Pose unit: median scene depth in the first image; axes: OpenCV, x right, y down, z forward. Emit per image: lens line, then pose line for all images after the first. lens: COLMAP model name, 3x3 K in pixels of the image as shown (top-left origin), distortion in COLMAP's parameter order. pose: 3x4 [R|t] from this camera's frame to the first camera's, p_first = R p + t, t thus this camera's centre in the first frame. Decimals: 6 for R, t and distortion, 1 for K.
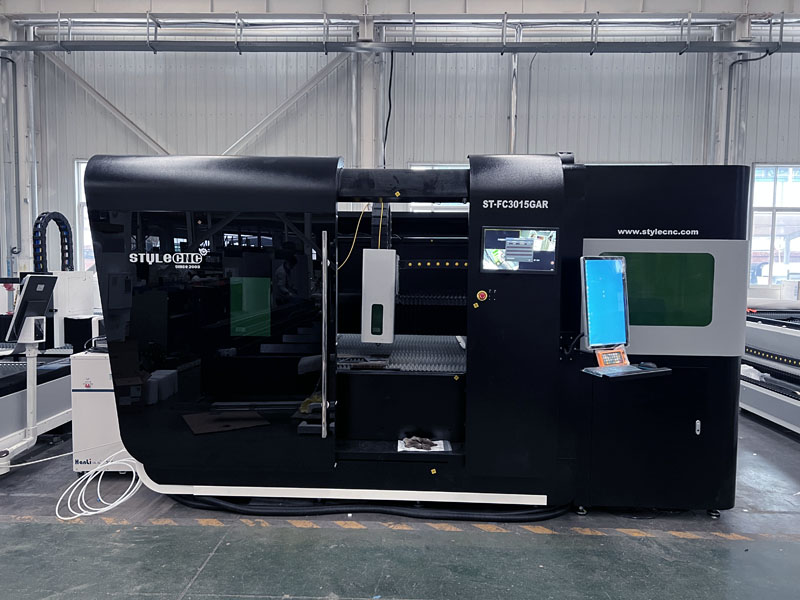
lens RADIAL K [[588.2, 0, 386.0], [0, 588.2, 299.6], [0, 0, 1]] dist [0.053653, -0.058427]
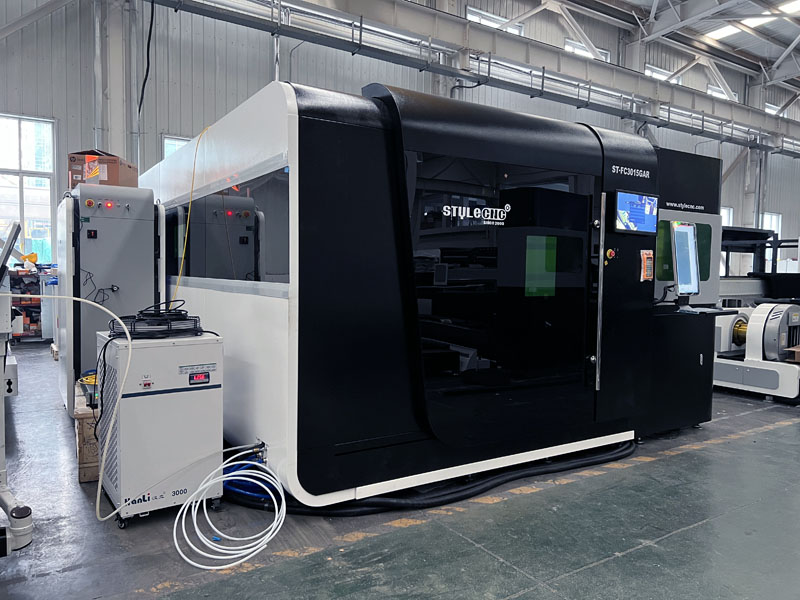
lens RADIAL K [[588.2, 0, 386.0], [0, 588.2, 299.6], [0, 0, 1]] dist [0.053653, -0.058427]
pose [[0.819395, -0.029571, 0.572466, -0.830406], [0.022193, 0.999556, 0.019866, 0.031259], [-0.572799, -0.003573, 0.819688, 0.313990]]
